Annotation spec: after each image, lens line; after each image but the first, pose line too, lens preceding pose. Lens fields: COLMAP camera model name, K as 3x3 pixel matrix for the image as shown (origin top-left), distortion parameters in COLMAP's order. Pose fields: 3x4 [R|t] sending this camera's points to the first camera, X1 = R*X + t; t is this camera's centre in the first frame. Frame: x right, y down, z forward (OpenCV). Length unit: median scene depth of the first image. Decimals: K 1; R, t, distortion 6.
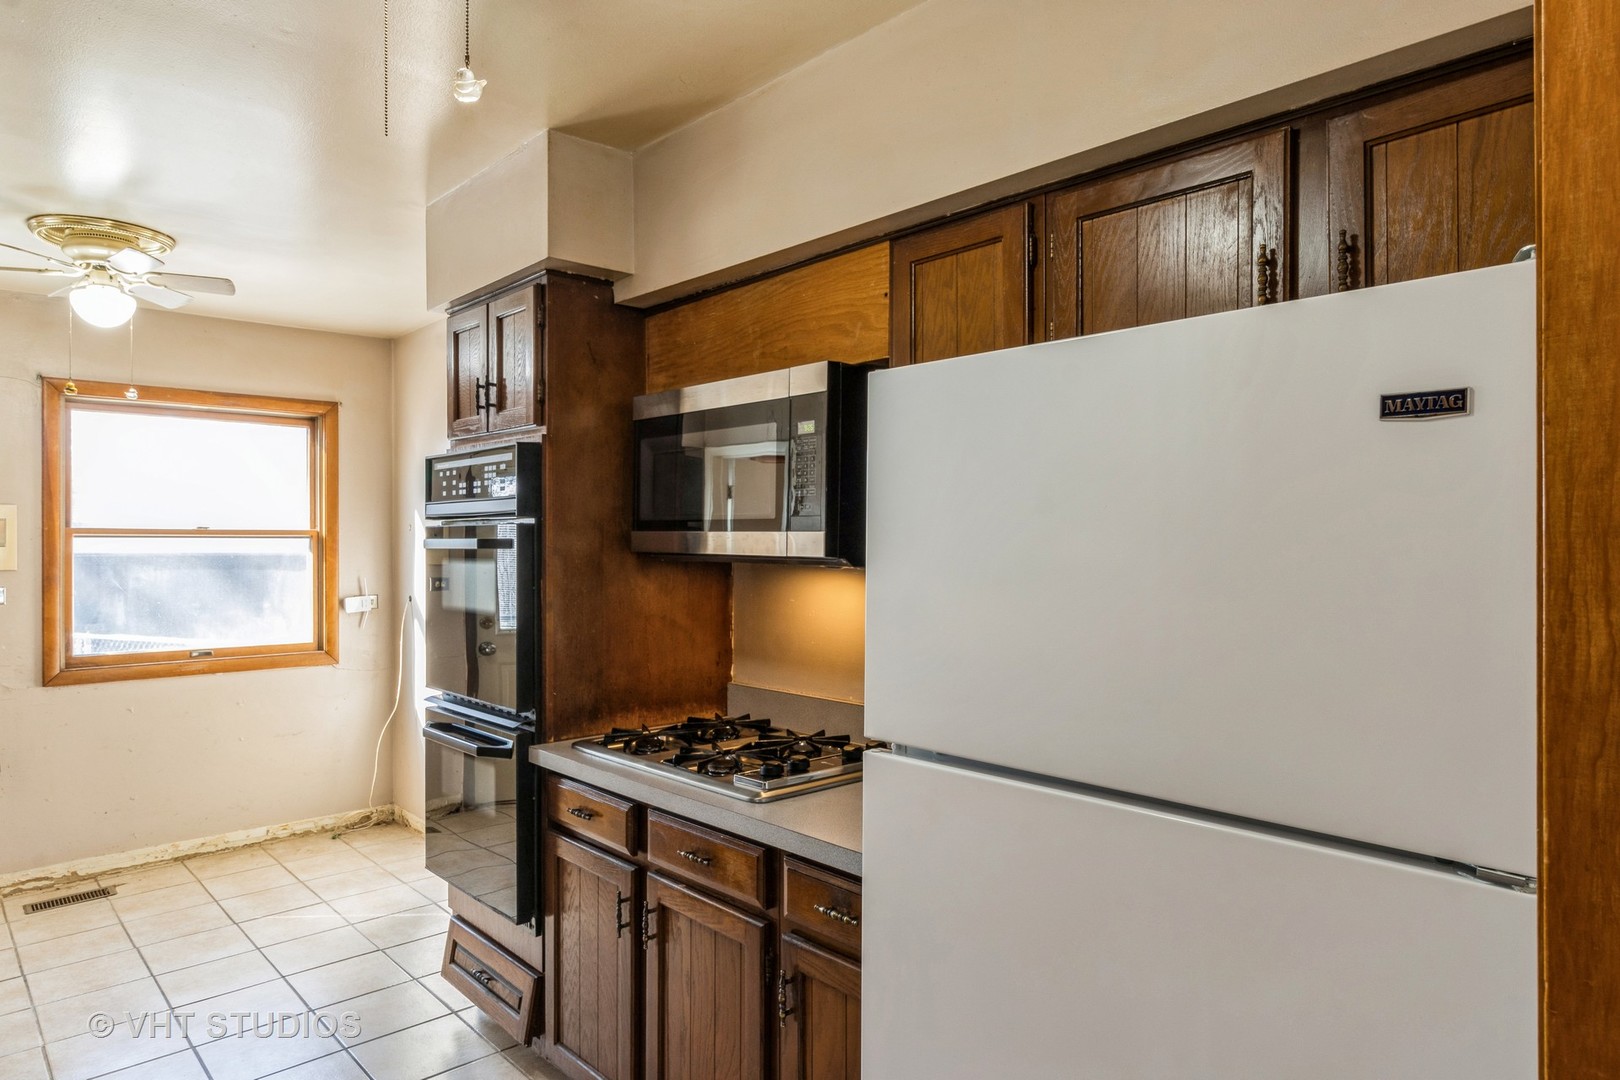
lens RADIAL K [[987.0, 0, 810.0], [0, 987.0, 540.0], [0, 0, 1]] dist [0.000850, 0.000072]
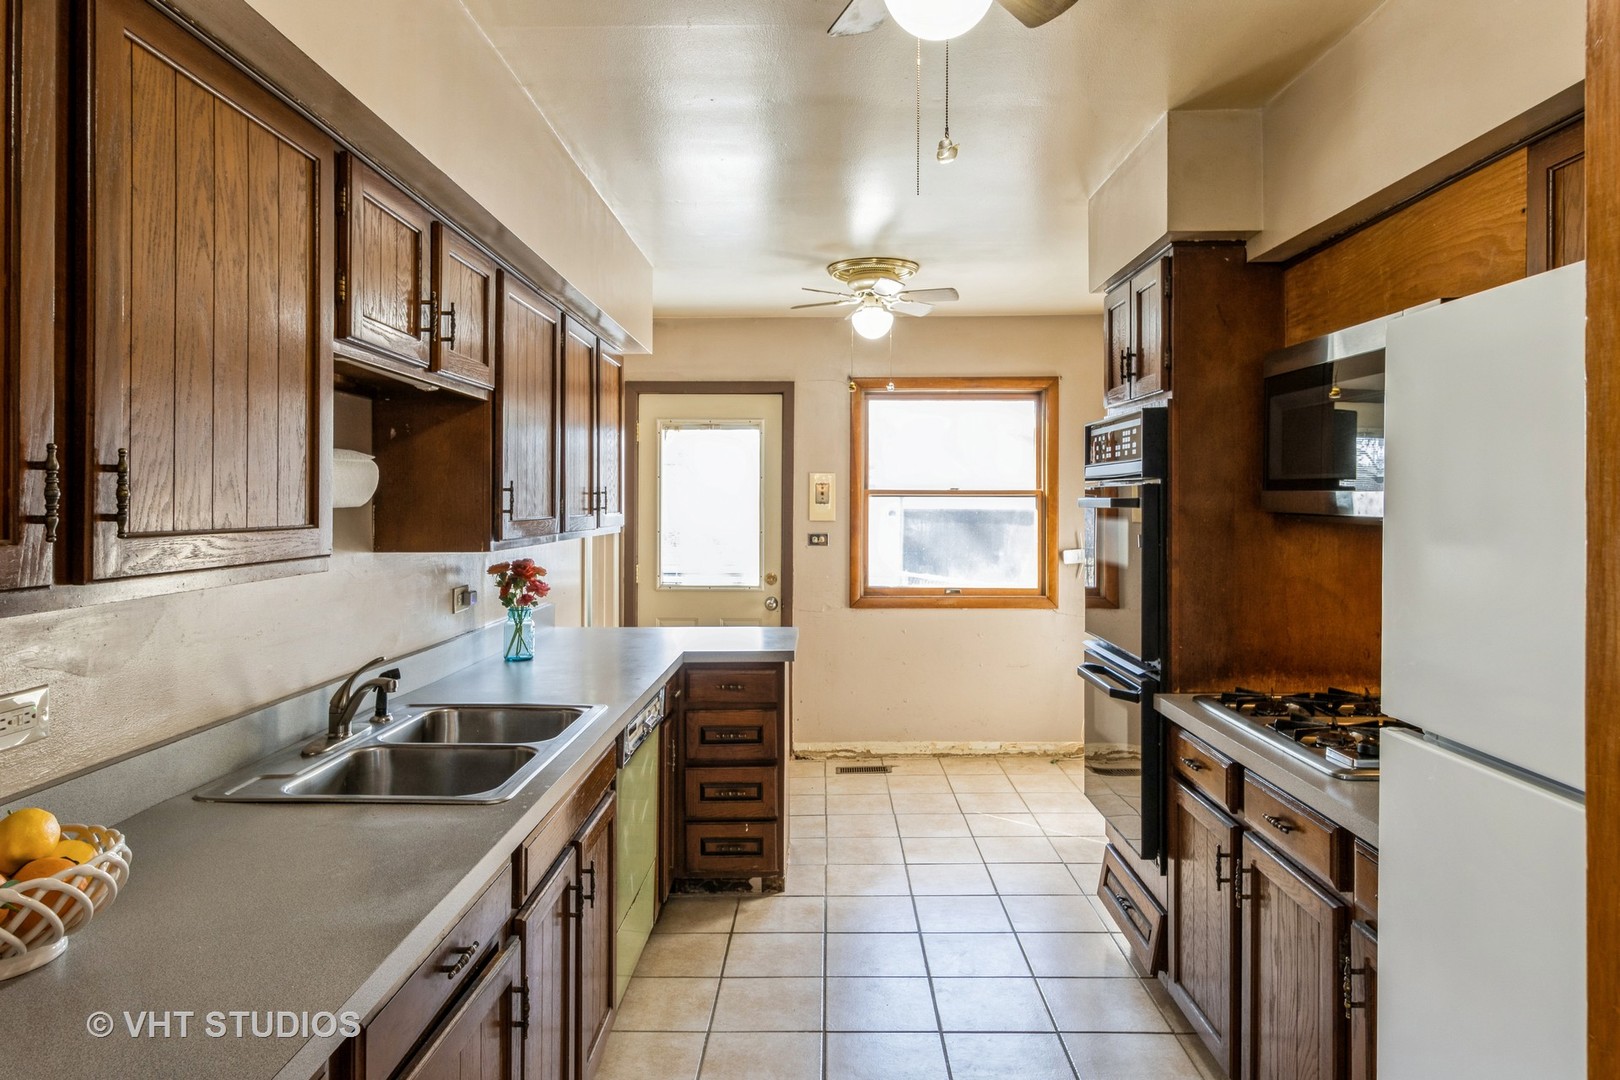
lens RADIAL K [[989.9, 0, 811.8], [0, 989.9, 484.6], [0, 0, 1]] dist [-0.004315, -0.002156]
pose [[0.727093, -0.009665, -0.686471, 0.162238], [0.000562, 0.999909, -0.013483, -0.001793], [0.686538, 0.009418, 0.727033, -0.025693]]
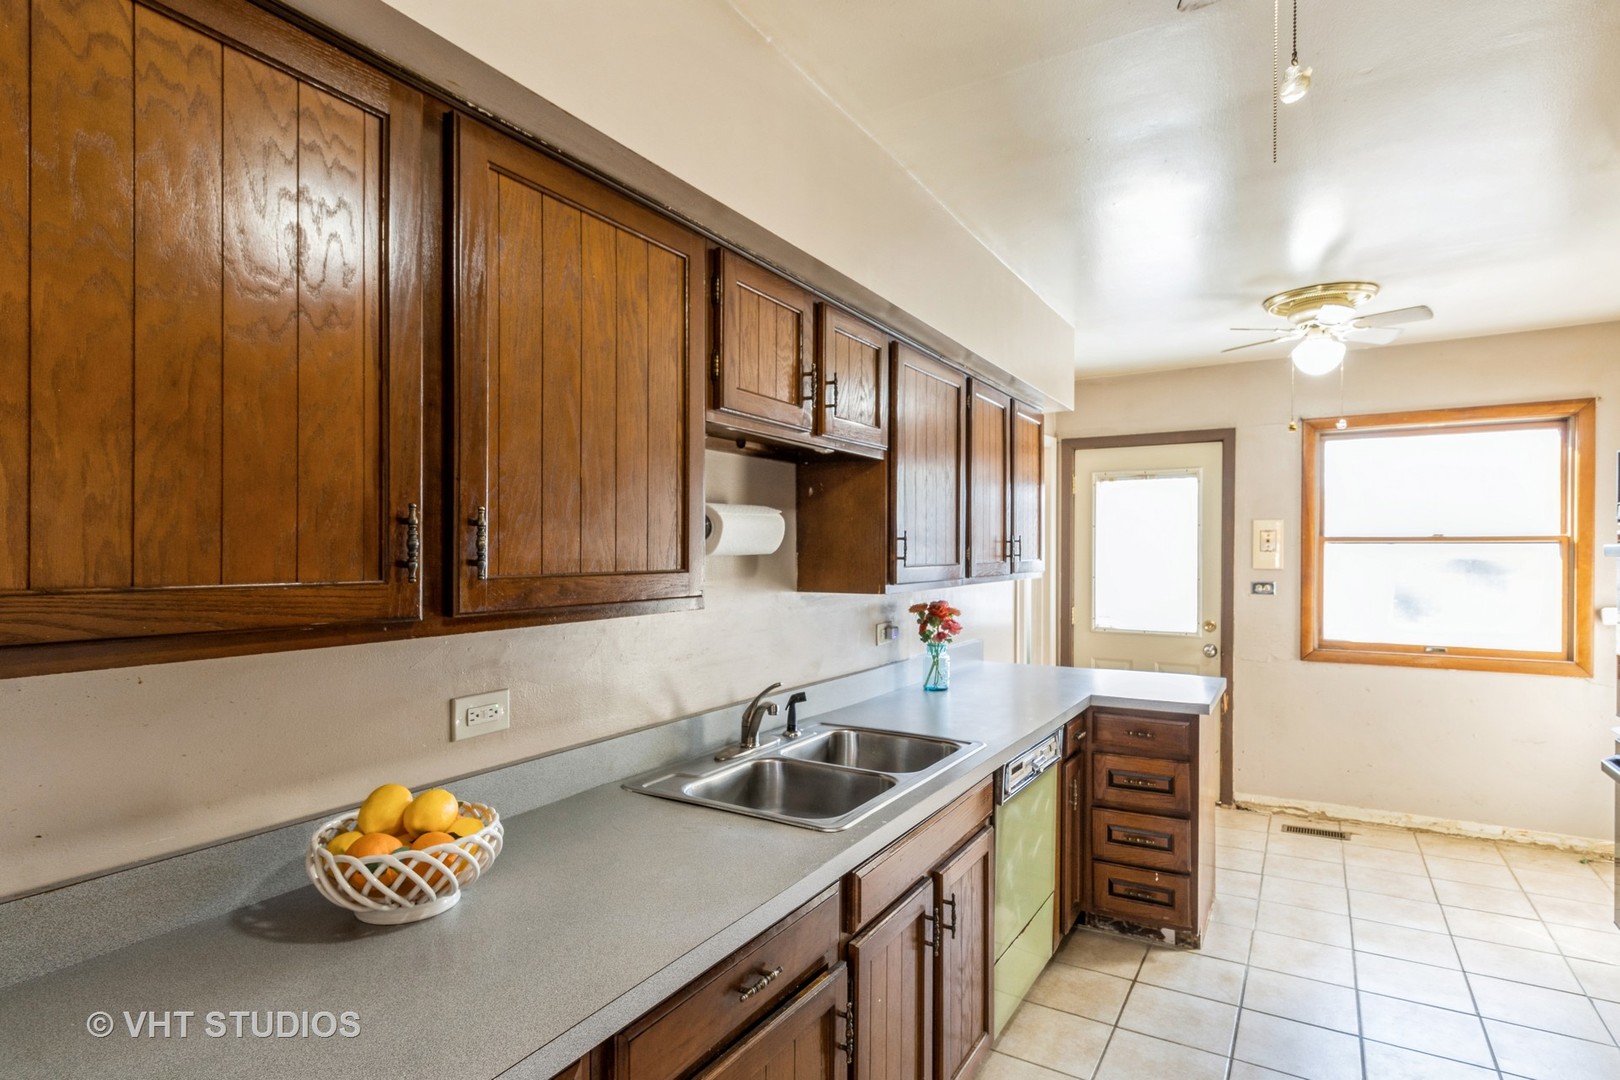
lens RADIAL K [[829.7, 0, 807.2], [0, 829.7, 548.0], [0, 0, 1]] dist [0.002376, -0.001461]
pose [[0.276744, 0.000290, -0.960944, 0.121953], [0.003136, 0.999994, 0.001205, -0.001385], [0.960939, -0.003347, 0.276742, 0.119385]]
